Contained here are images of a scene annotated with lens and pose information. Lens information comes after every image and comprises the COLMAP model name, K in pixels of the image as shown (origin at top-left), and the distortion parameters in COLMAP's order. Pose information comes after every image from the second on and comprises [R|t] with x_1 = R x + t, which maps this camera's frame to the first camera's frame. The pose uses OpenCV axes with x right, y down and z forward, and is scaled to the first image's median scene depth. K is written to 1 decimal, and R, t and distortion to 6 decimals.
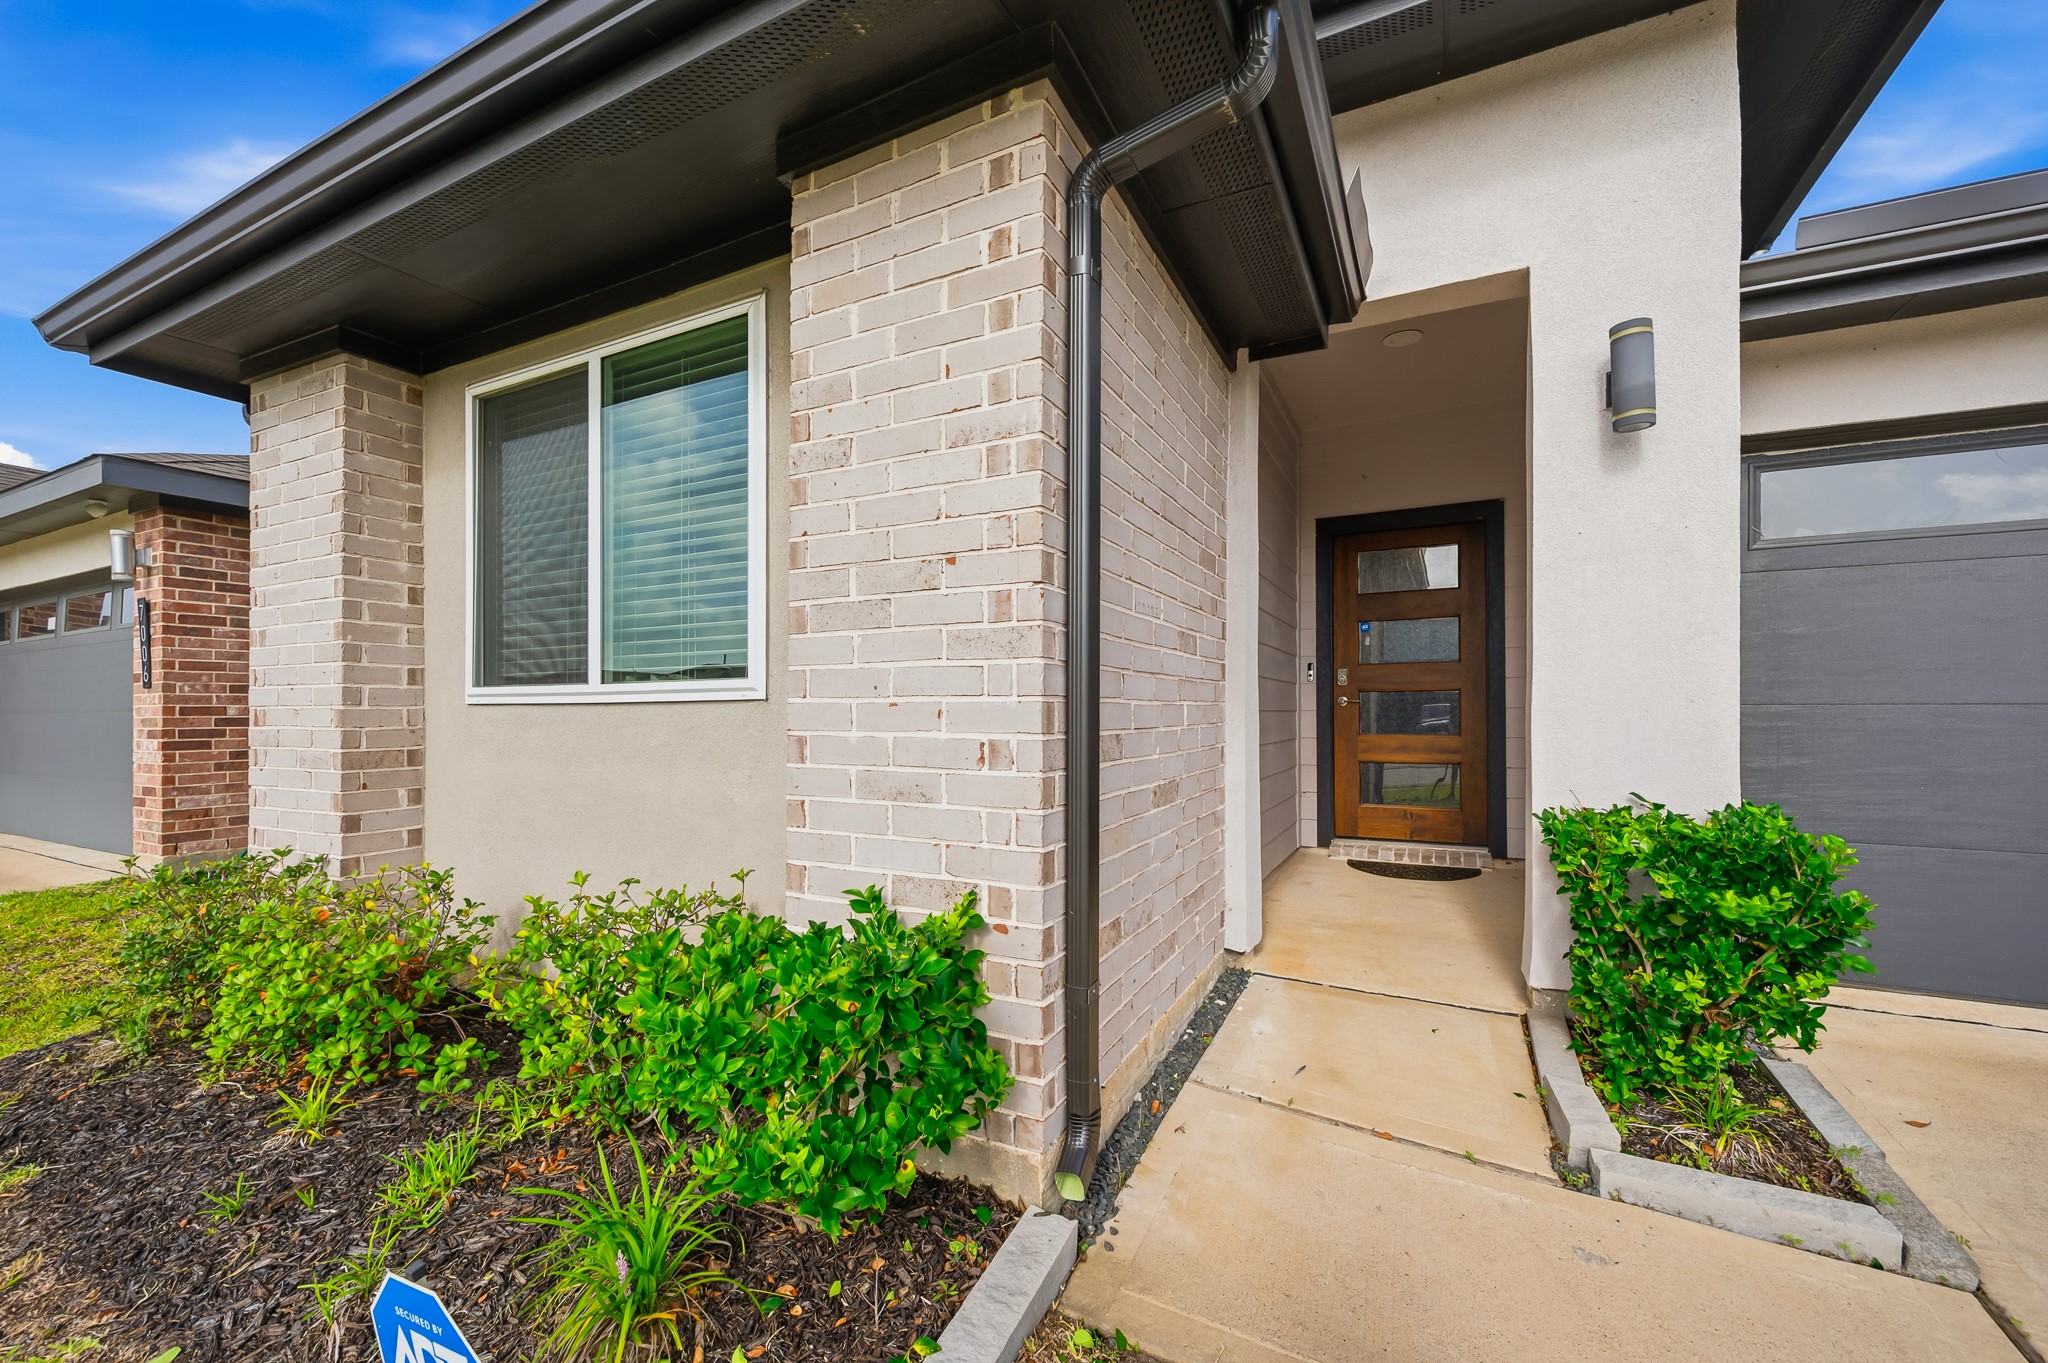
lens RADIAL K [[817.2, 0, 1027.5], [0, 817.2, 707.5], [0, 0, 1]] dist [0.000542, -0.000018]
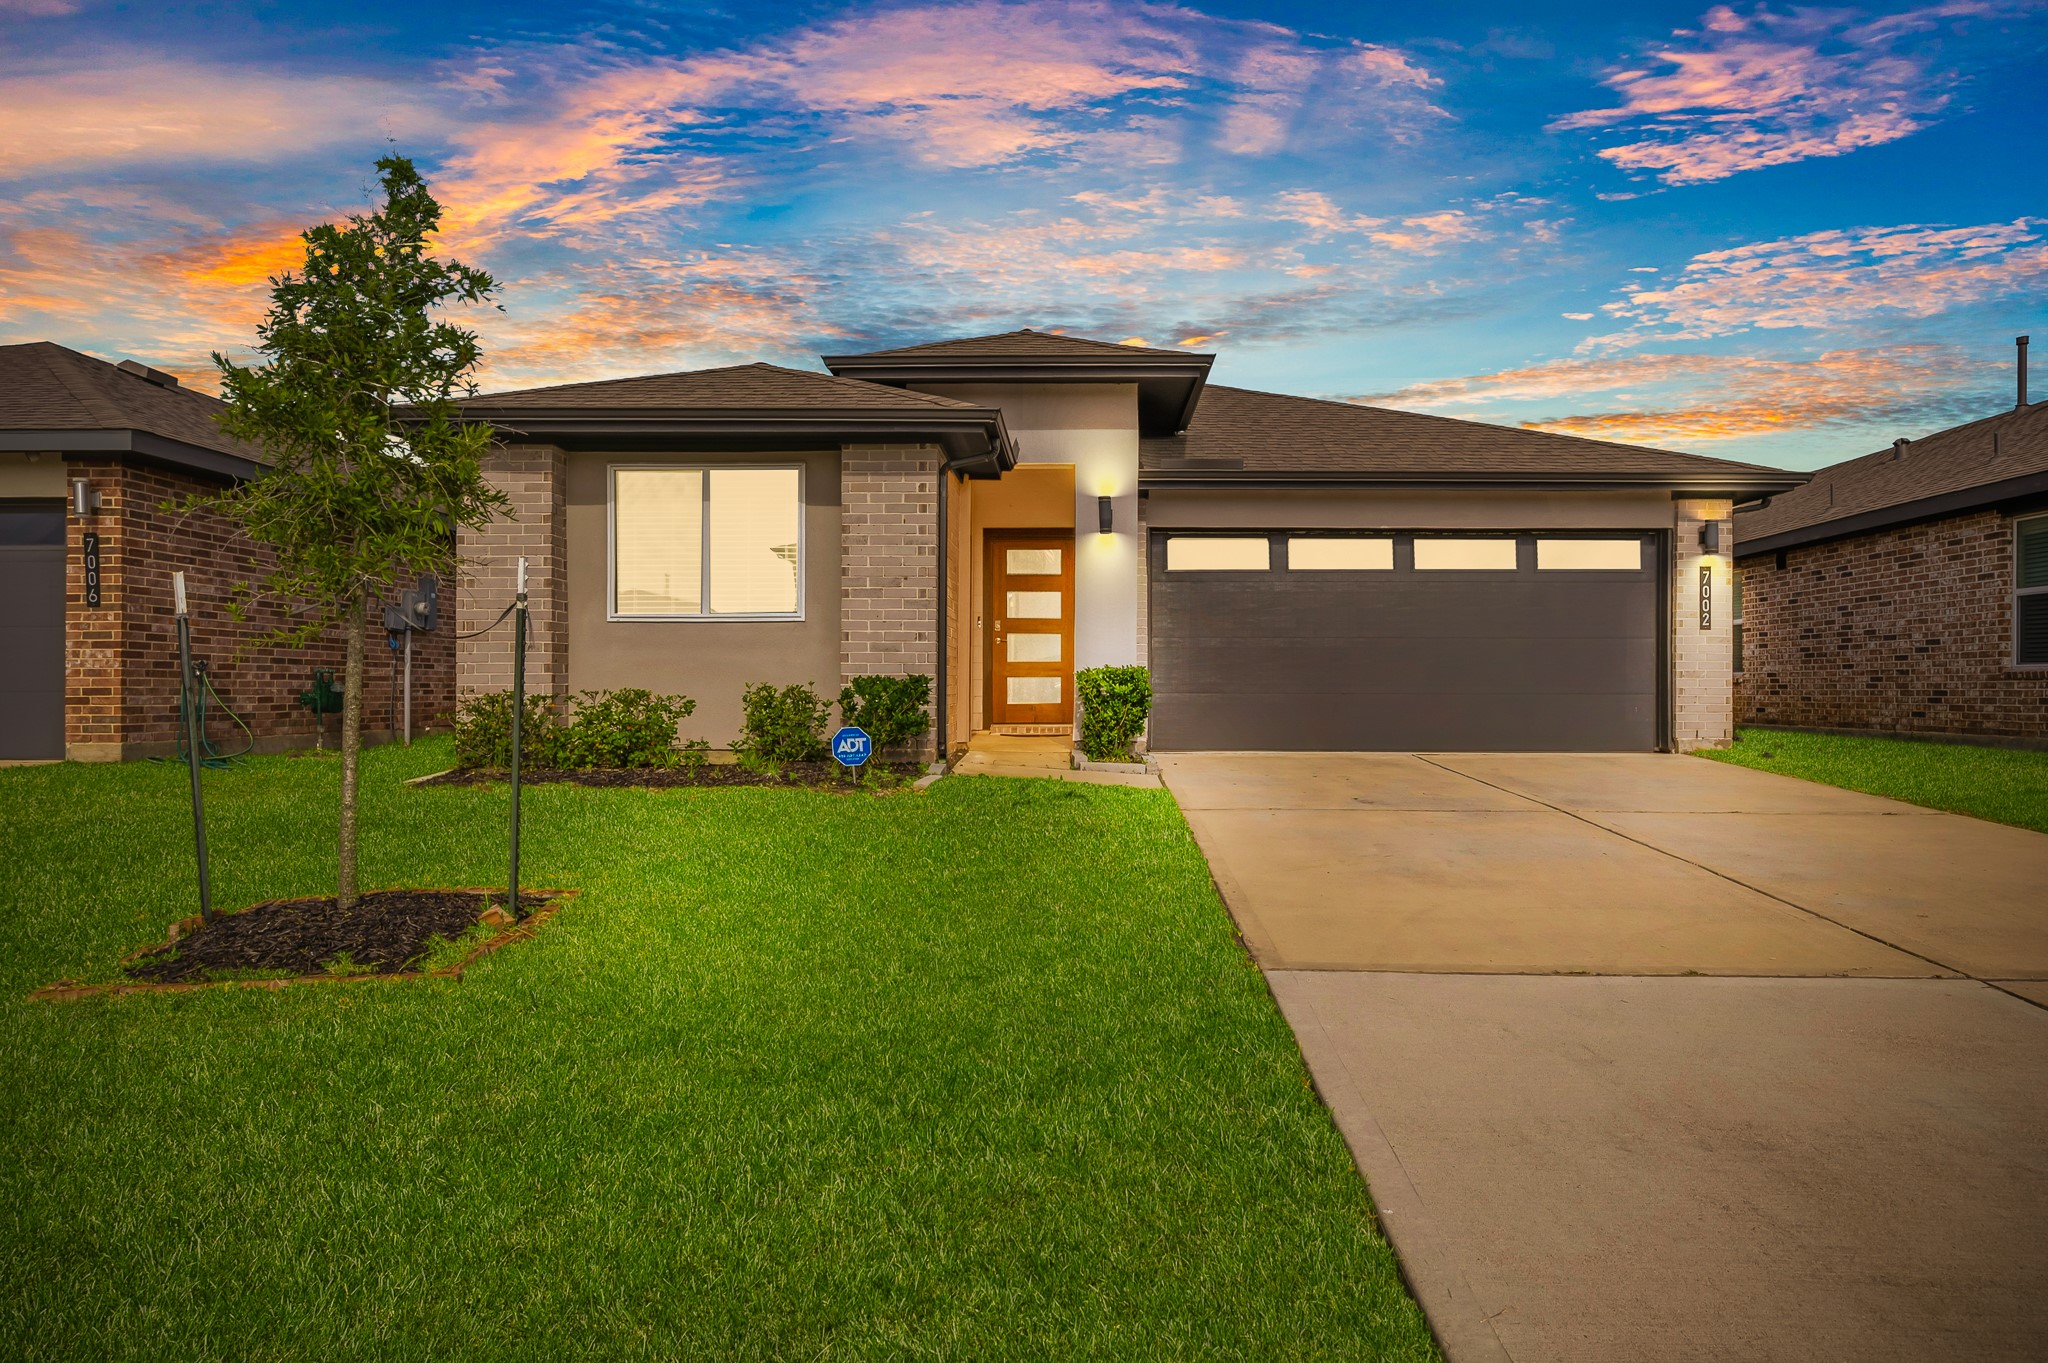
lens RADIAL K [[1173.7, 0, 1058.7], [0, 1173.7, 691.3], [0, 0, 1]] dist [0.001143, 0.000387]
pose [[0.899937, 0.003688, 0.436004, -0.909186], [-0.006089, 0.999973, 0.004109, 0.143448], [-0.435977, -0.006352, 0.899935, -2.012133]]
